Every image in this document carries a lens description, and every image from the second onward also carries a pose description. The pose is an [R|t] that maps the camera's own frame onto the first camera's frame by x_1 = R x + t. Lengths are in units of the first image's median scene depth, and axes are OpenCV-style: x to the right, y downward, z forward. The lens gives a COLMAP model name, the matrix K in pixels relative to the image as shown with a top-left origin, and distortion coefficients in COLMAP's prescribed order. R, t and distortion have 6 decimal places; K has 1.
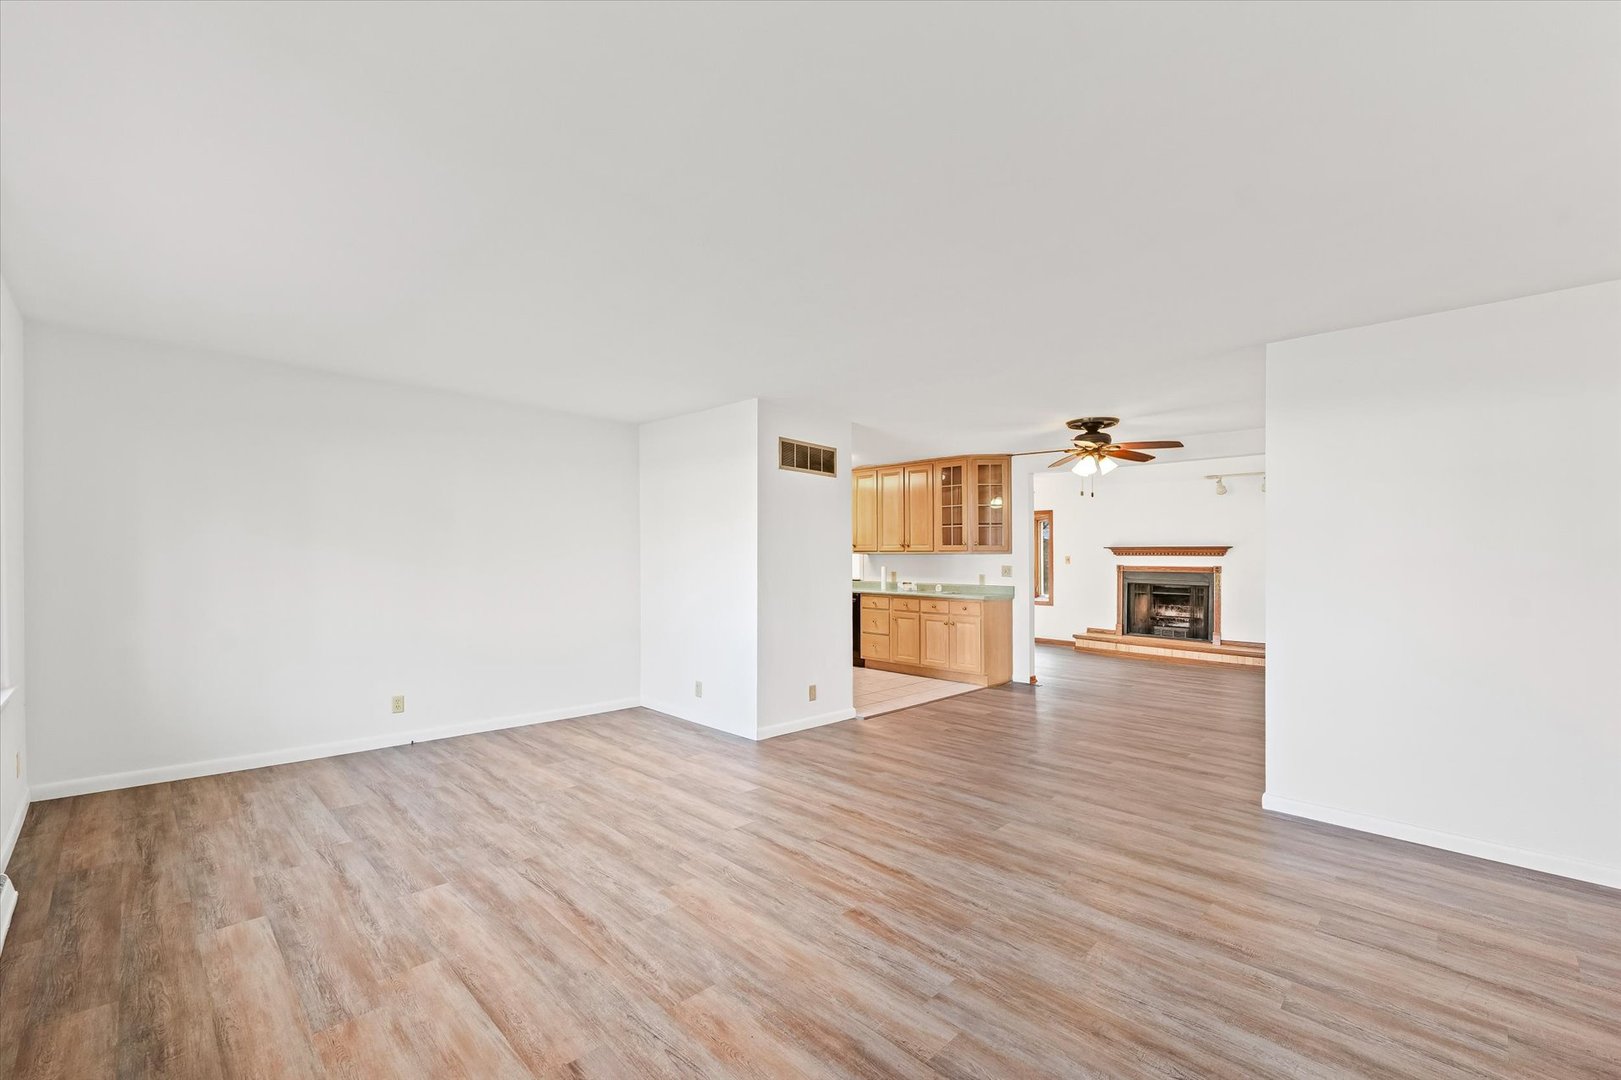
lens RADIAL K [[670.6, 0, 802.7], [0, 670.6, 531.3], [0, 0, 1]] dist [-0.002448, -0.000028]
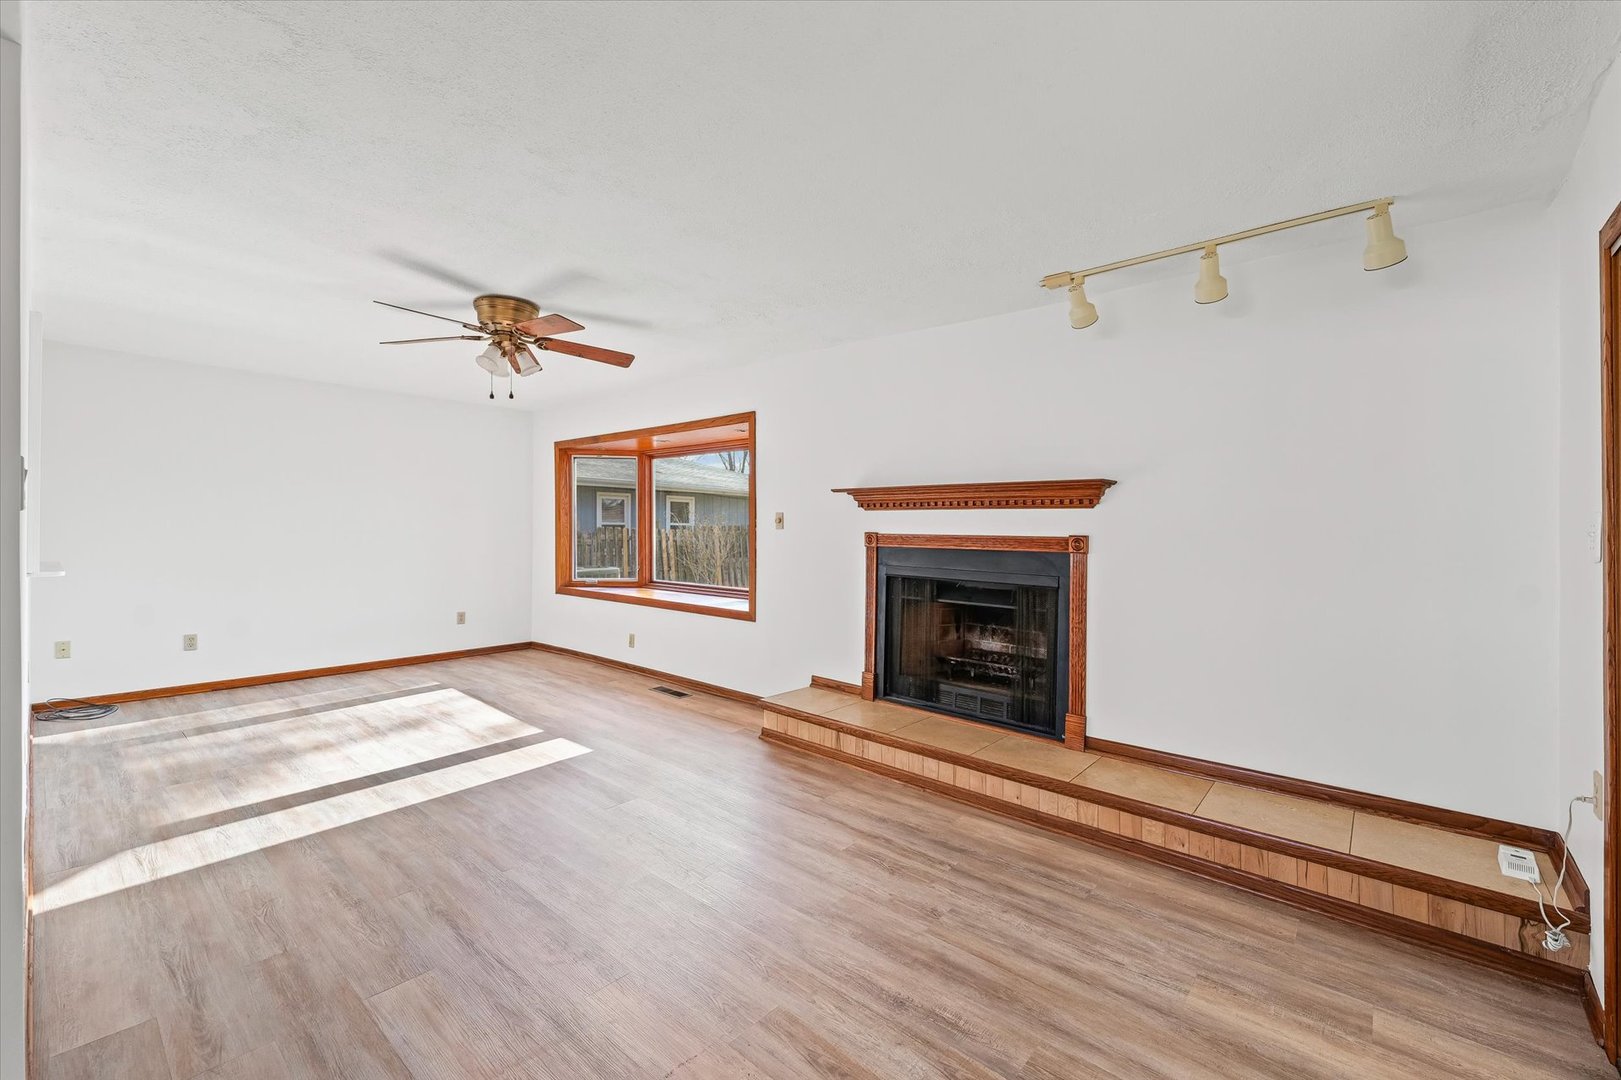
lens RADIAL K [[670.6, 0, 802.7], [0, 670.6, 516.9], [0, 0, 1]] dist [-0.002448, -0.000028]
pose [[0.998353, -0.004895, 0.057153, 0.811677], [0.003136, 0.999520, 0.030816, 0.054990], [-0.057276, -0.030586, 0.997890, 1.165918]]
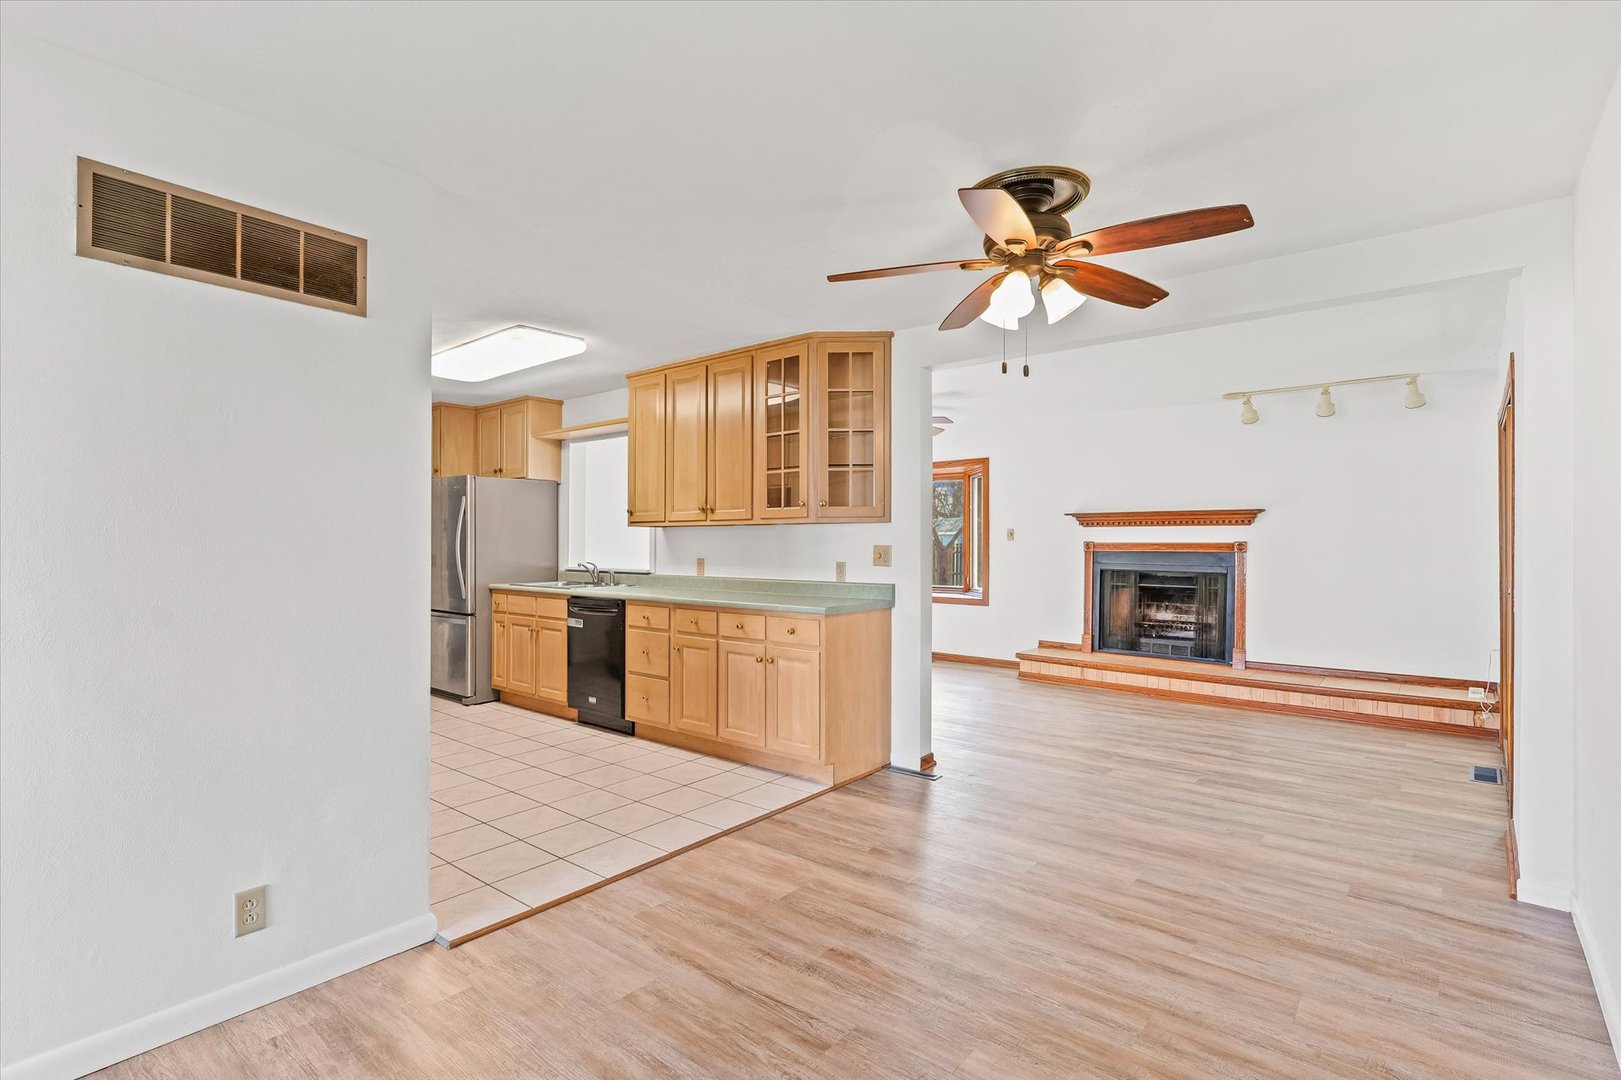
lens RADIAL K [[778.0, 0, 807.3], [0, 778.0, 535.8], [0, 0, 1]] dist [0.000906, -0.001016]
pose [[0.995436, -0.011409, 0.094748, 0.278424], [0.007936, 0.999286, 0.036949, 0.031063], [-0.095102, -0.036029, 0.994815, 0.588910]]
